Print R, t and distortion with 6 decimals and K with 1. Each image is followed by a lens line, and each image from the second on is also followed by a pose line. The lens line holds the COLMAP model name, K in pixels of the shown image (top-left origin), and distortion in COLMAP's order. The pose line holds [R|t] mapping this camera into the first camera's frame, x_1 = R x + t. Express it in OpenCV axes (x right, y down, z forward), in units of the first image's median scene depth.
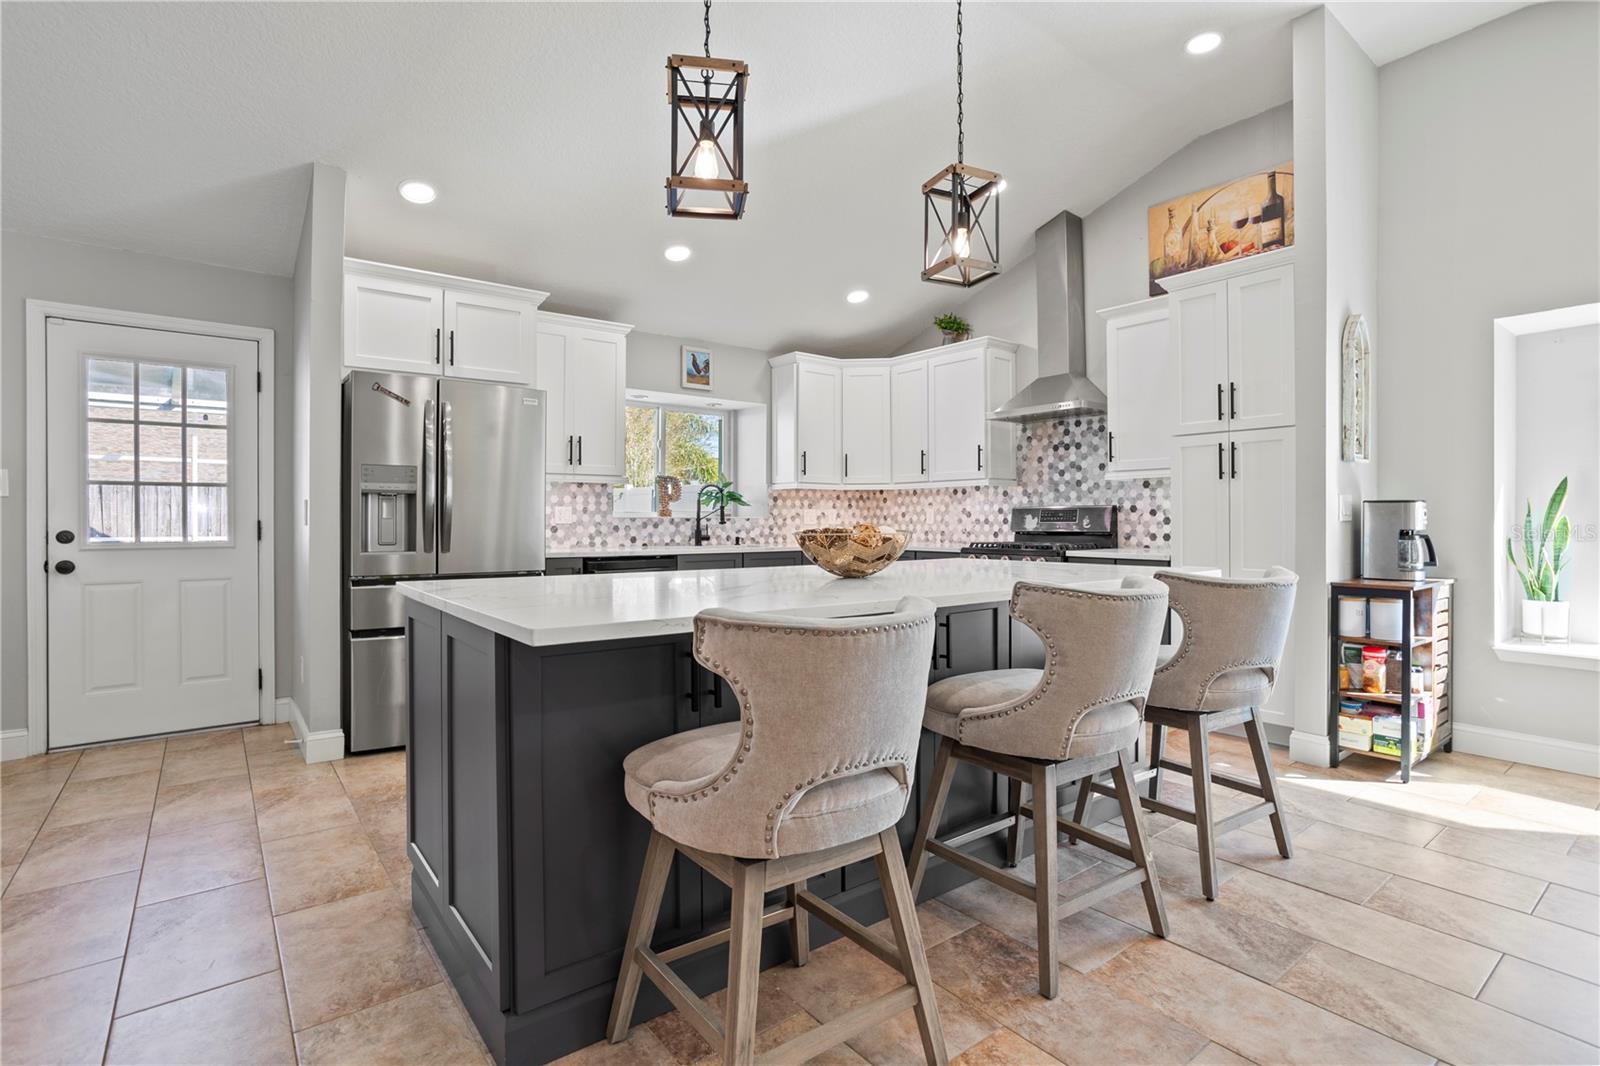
lens RADIAL K [[780.2, 0, 804.3], [0, 780.2, 518.8], [0, 0, 1]] dist [-0.052389, 0.029780]
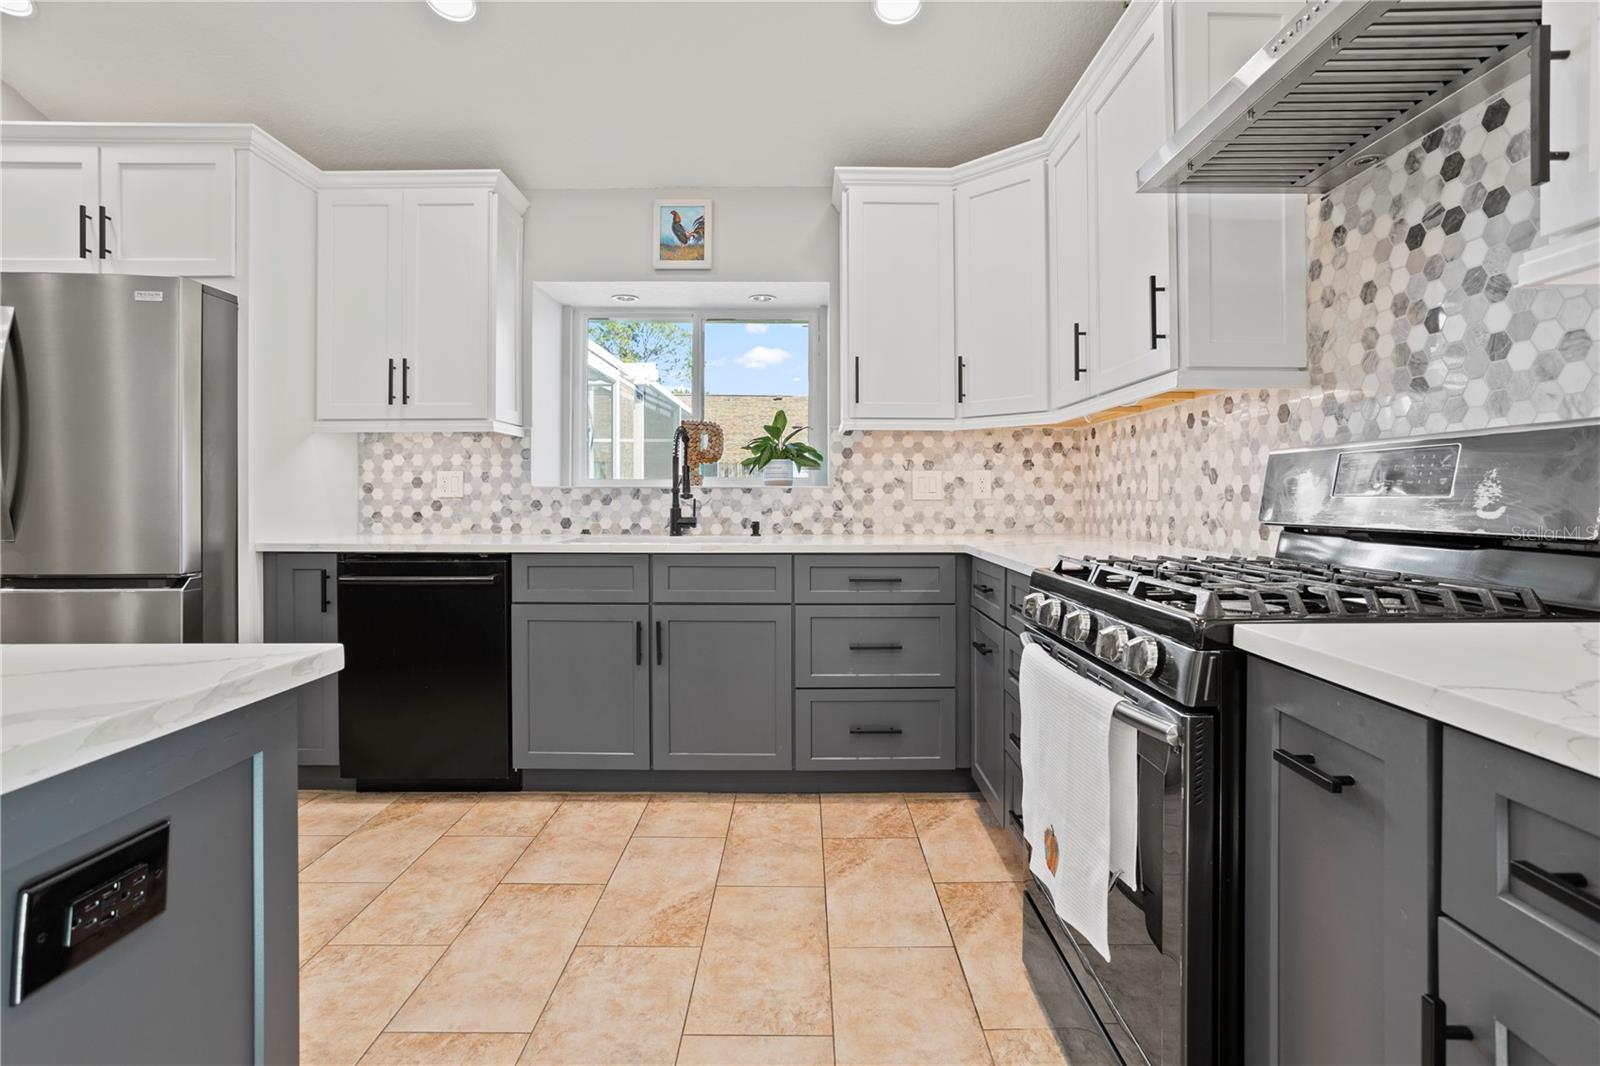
lens RADIAL K [[780.2, 0, 805.7], [0, 780.2, 491.5], [0, 0, 1]] dist [-0.052389, 0.029780]
pose [[0.791442, -0.002120, -0.611240, 0.335431], [0.000963, 0.999997, -0.002221, 0.003430], [0.611243, 0.001169, 0.791442, 0.674317]]
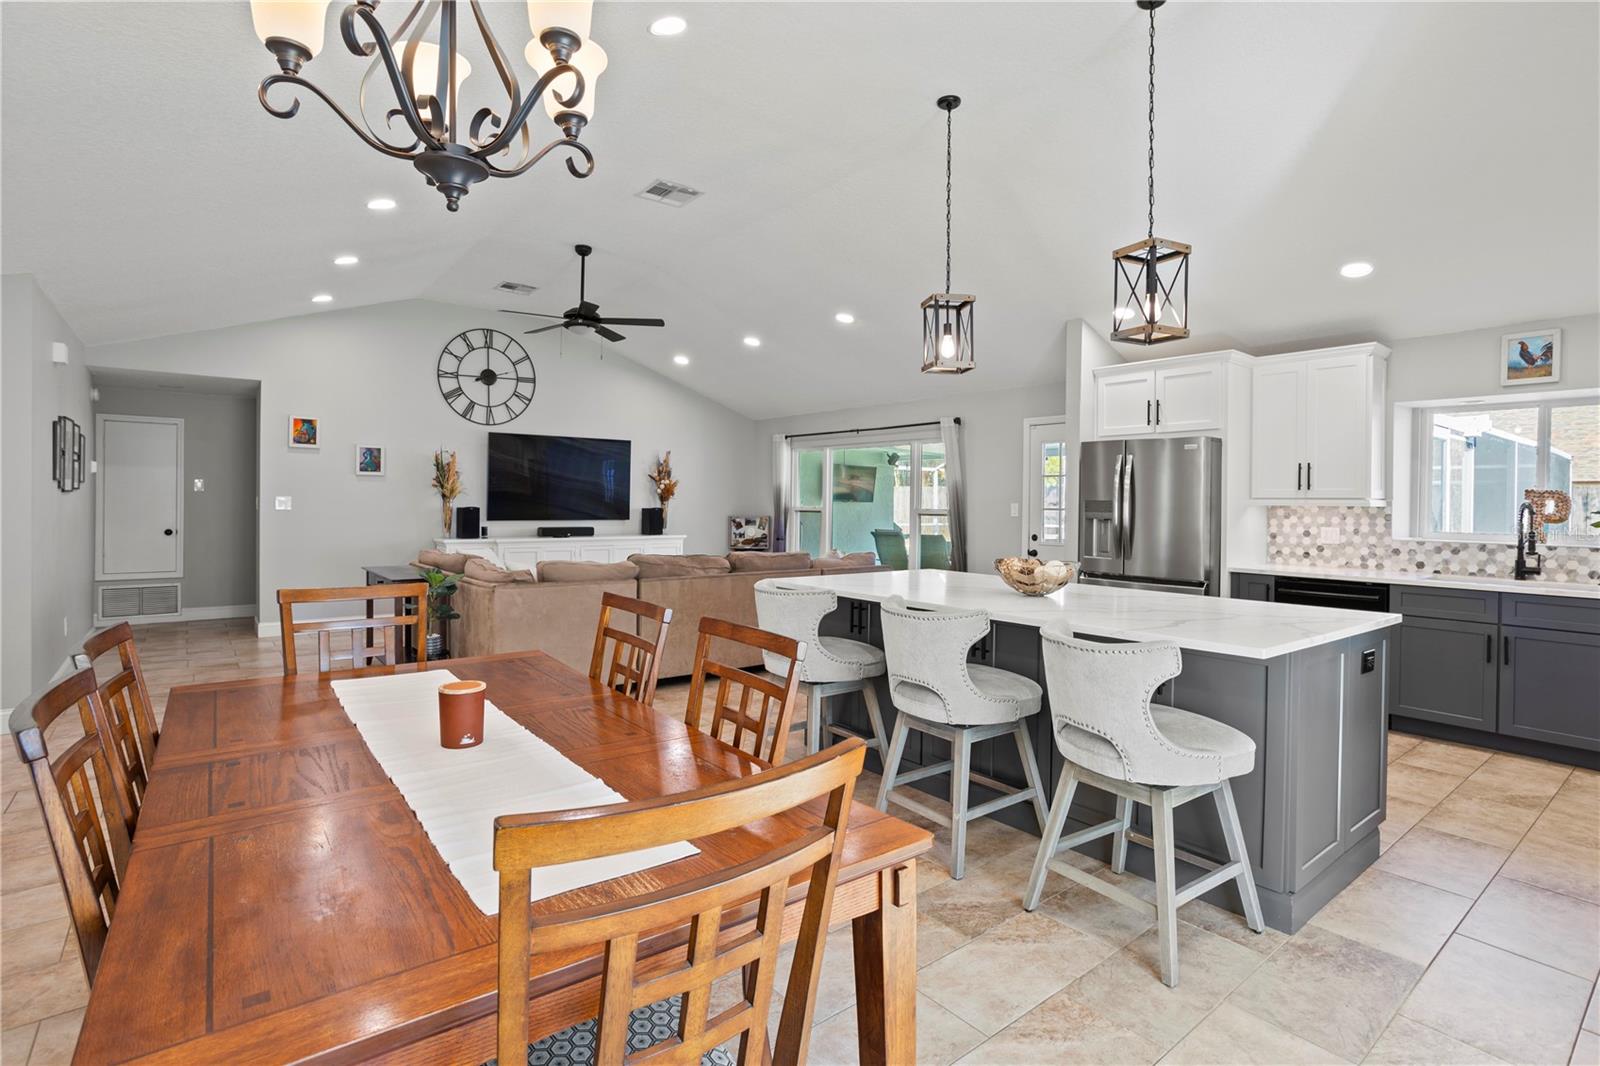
lens RADIAL K [[780.2, 0, 807.6], [0, 780.2, 509.7], [0, 0, 1]] dist [-0.052389, 0.029780]
pose [[0.013503, 0.010578, -0.999853, 0.722370], [-0.008921, 0.999906, 0.010458, -0.044736], [0.999869, 0.008779, 0.013596, 0.285202]]
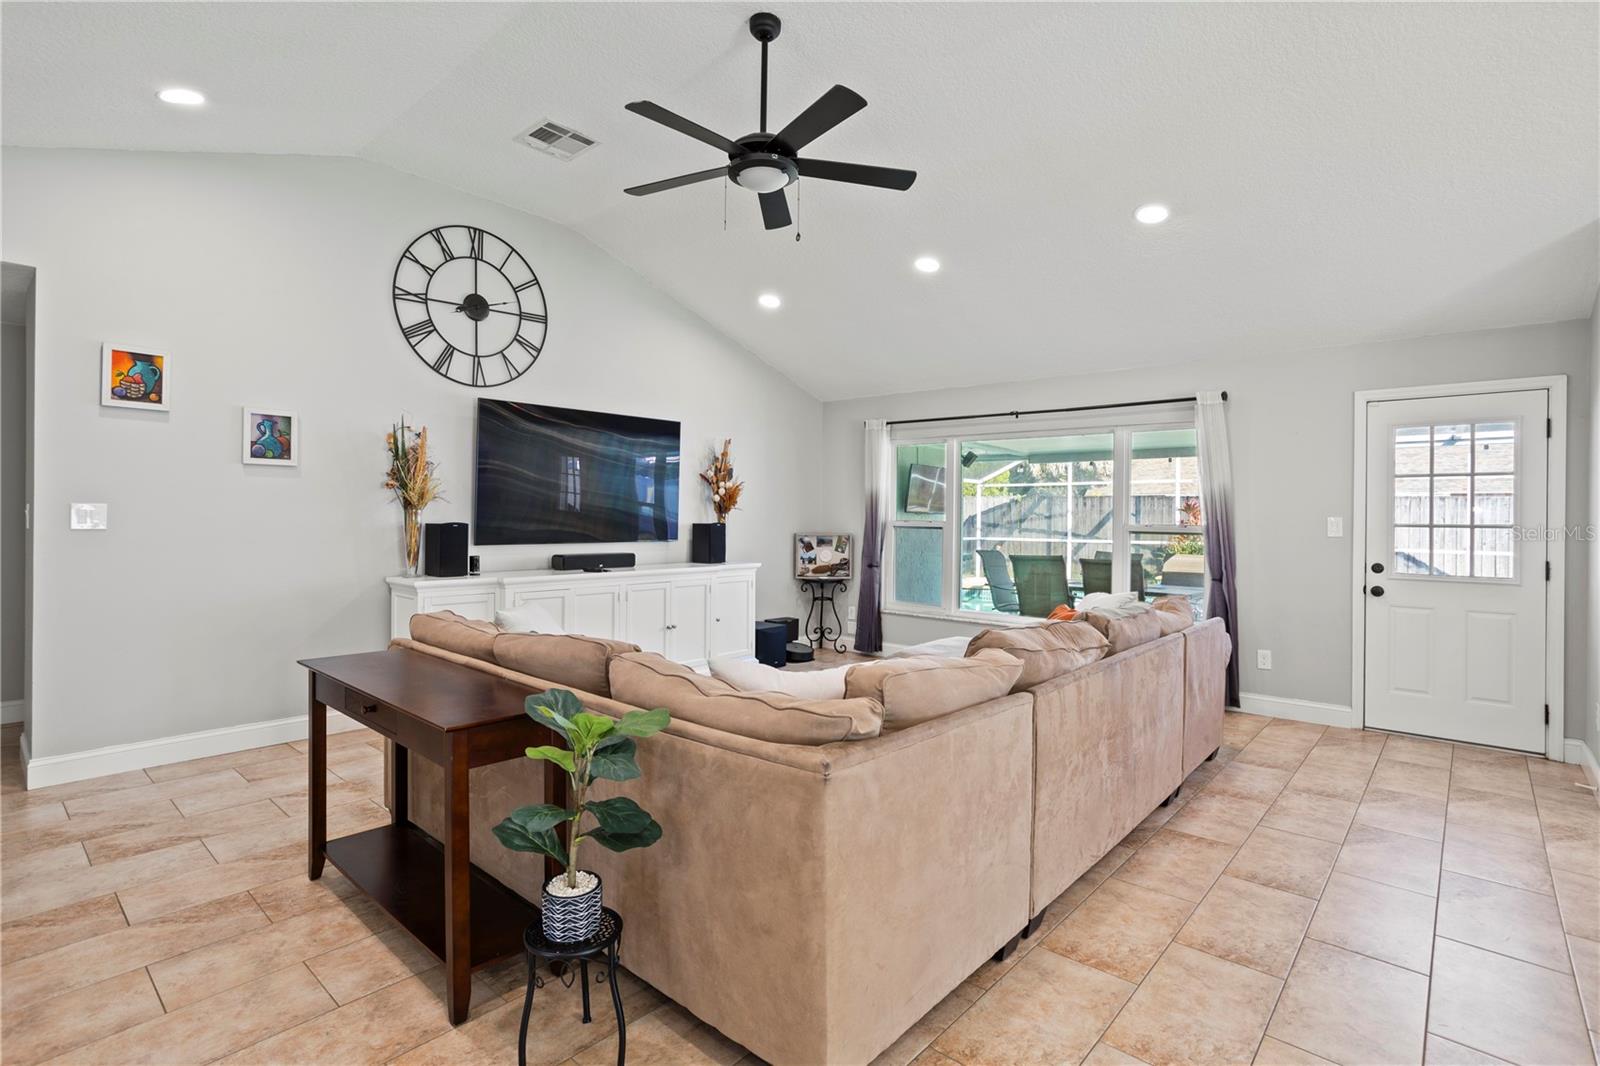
lens RADIAL K [[780.2, 0, 803.5], [0, 780.2, 513.6], [0, 0, 1]] dist [-0.052389, 0.029780]
pose [[0.182444, 0.001843, -0.983214, 0.098931], [-0.009977, 0.999950, 0.000023, -0.043020], [0.983166, 0.009806, 0.182454, -0.149405]]
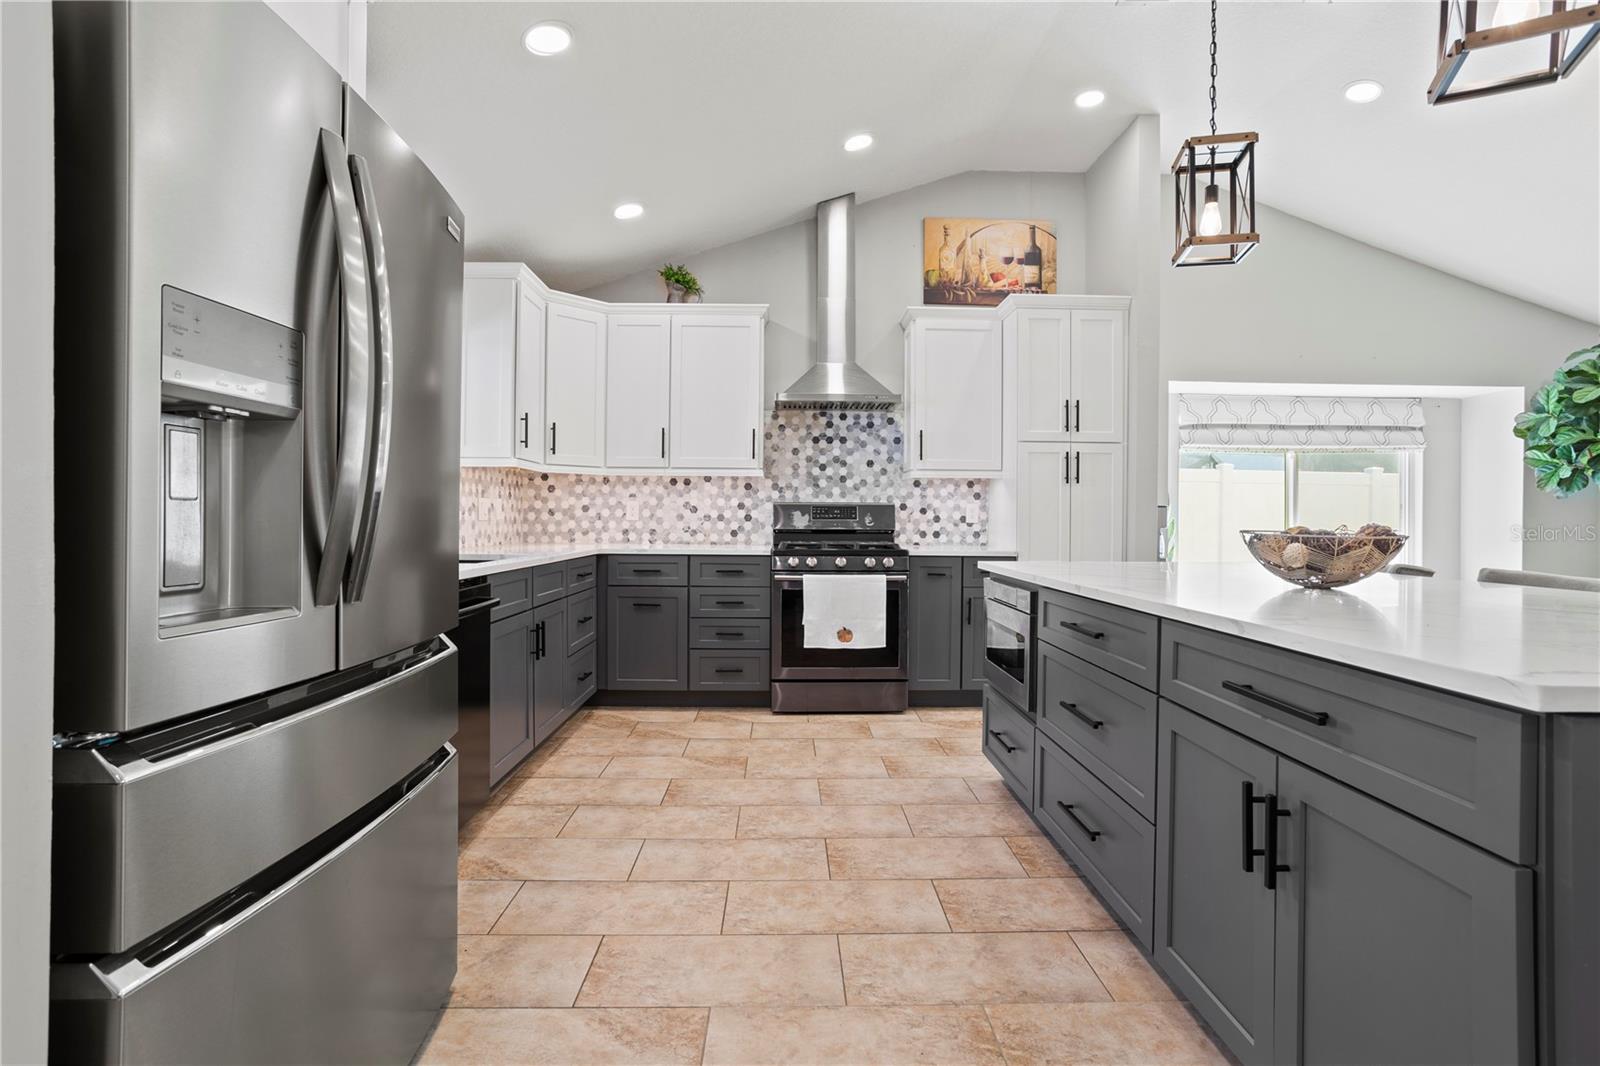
lens RADIAL K [[780.2, 0, 797.9], [0, 780.2, 512.5], [0, 0, 1]] dist [-0.052389, 0.029780]
pose [[0.600124, 0.011627, 0.799822, -0.464583], [-0.010633, 0.999922, -0.006557, 0.002492], [-0.799836, -0.004570, 0.600201, 0.477168]]
